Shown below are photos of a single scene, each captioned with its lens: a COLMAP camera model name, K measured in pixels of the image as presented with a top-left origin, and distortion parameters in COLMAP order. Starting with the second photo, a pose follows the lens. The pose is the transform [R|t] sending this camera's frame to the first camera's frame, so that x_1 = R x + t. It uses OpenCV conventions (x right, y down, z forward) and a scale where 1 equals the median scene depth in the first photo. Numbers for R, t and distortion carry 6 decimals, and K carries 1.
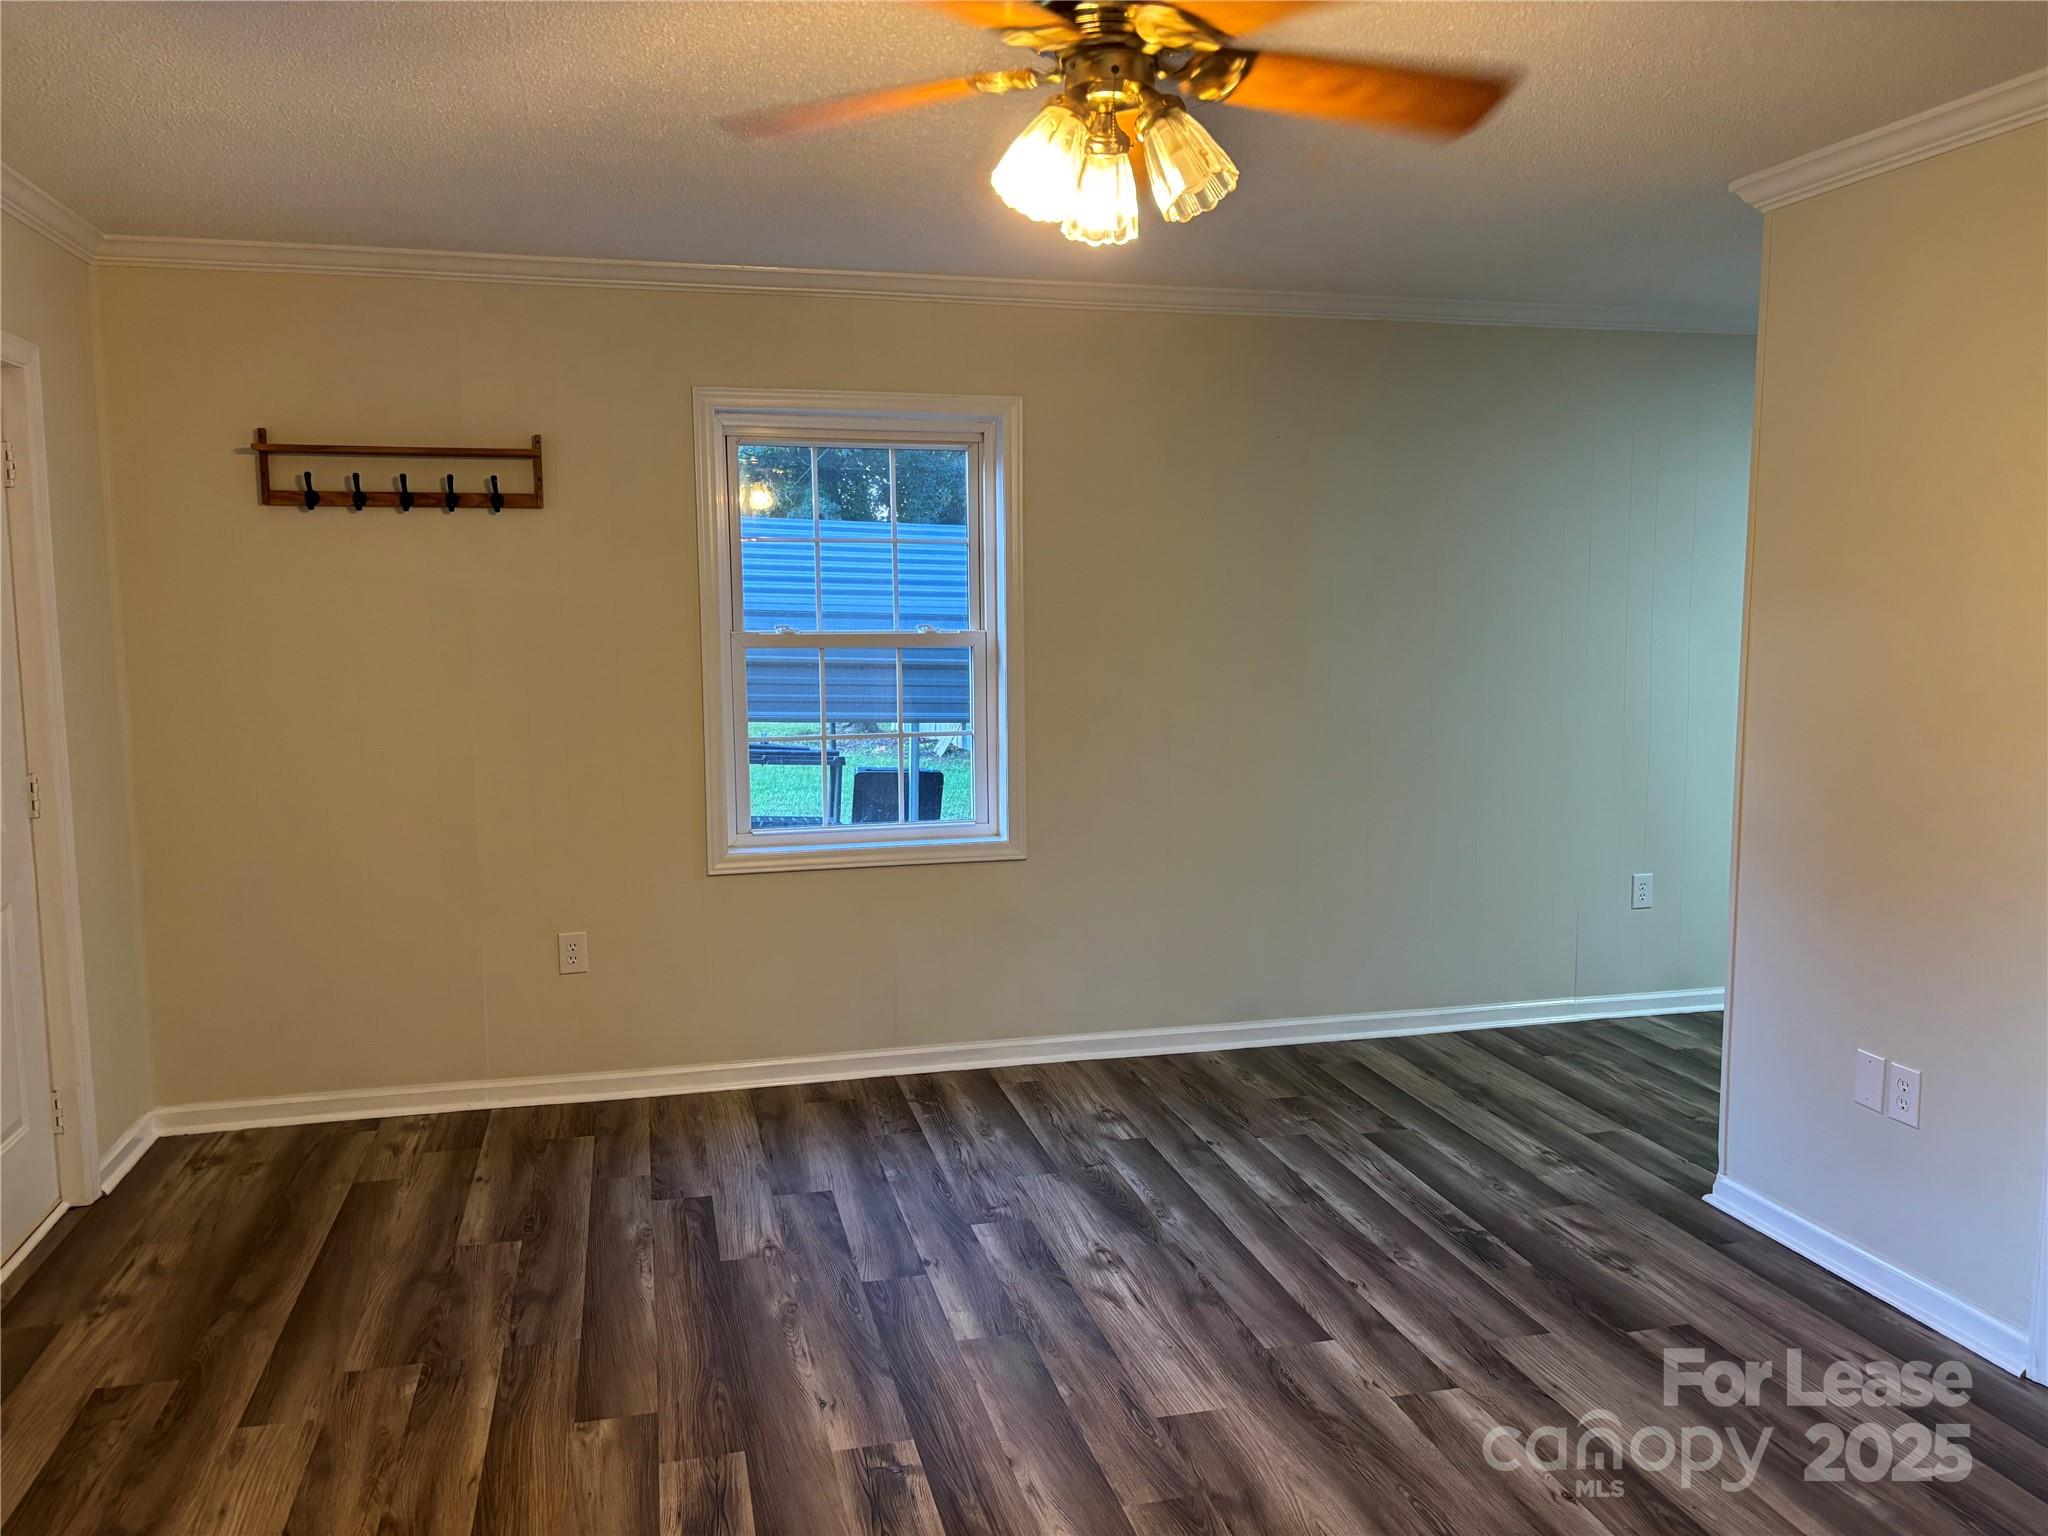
lens RADIAL K [[1542.5, 0, 1024.0], [0, 1542.5, 768.0], [0, 0, 1]] dist [0.088828, -0.109136]
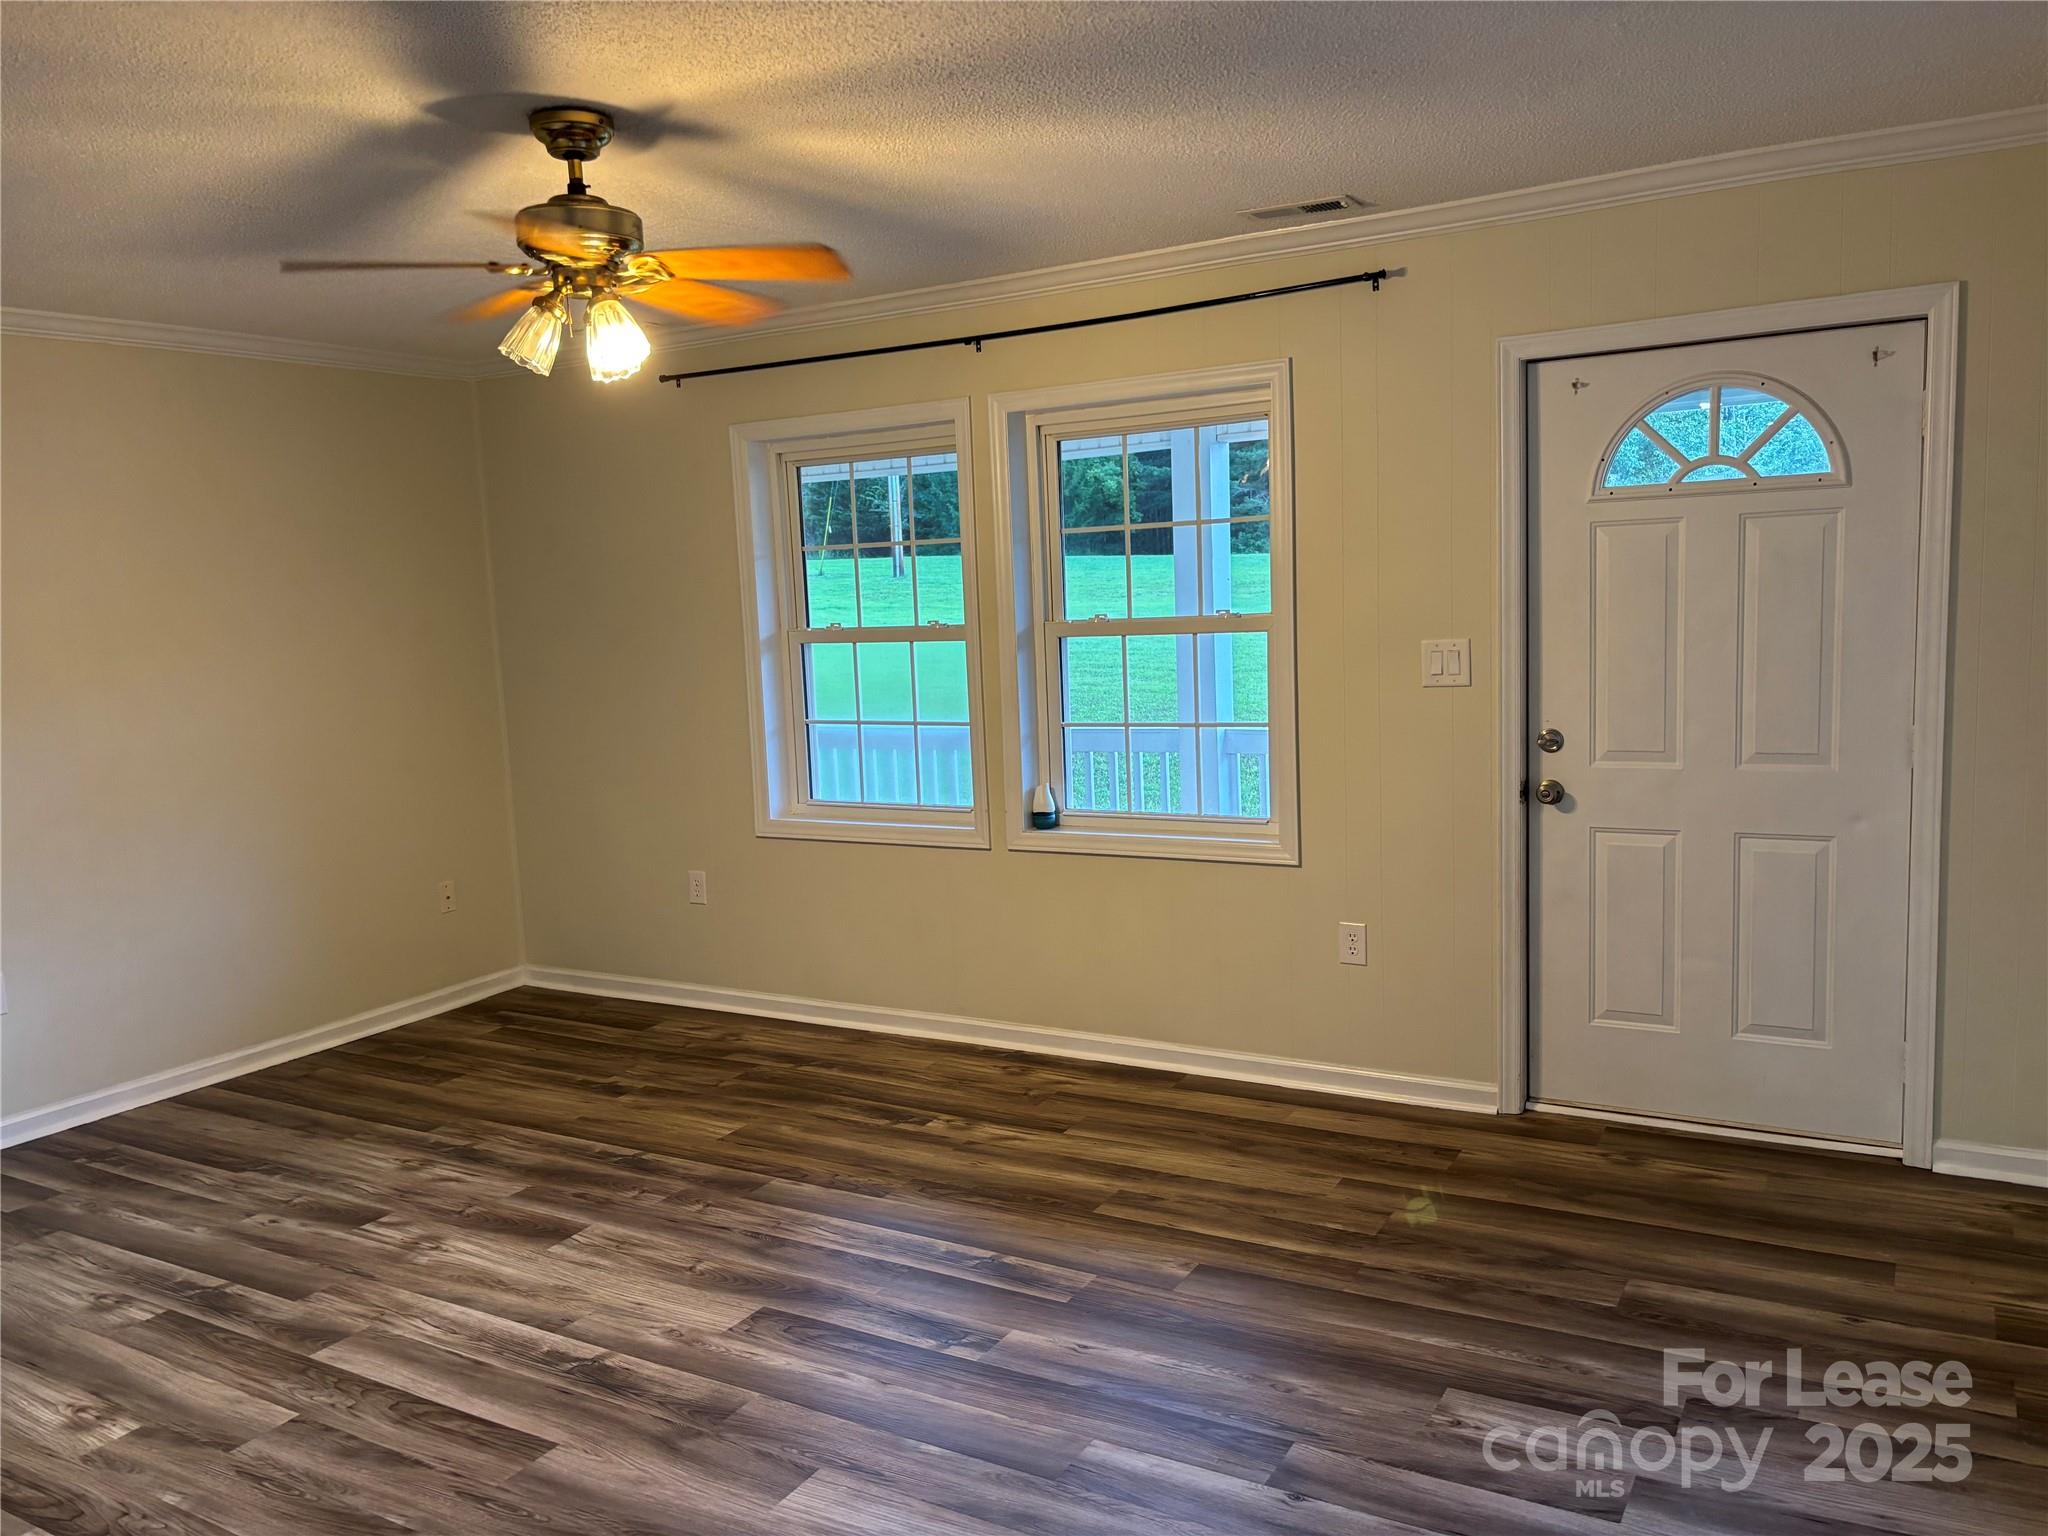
lens RADIAL K [[1542.5, 0, 1024.0], [0, 1542.5, 768.0], [0, 0, 1]] dist [0.088828, -0.109136]
pose [[-0.691743, 0.121604, -0.711831, 0.604249], [-0.031703, 0.979656, 0.198166, -0.188798], [0.721447, 0.159647, -0.673815, 1.607521]]
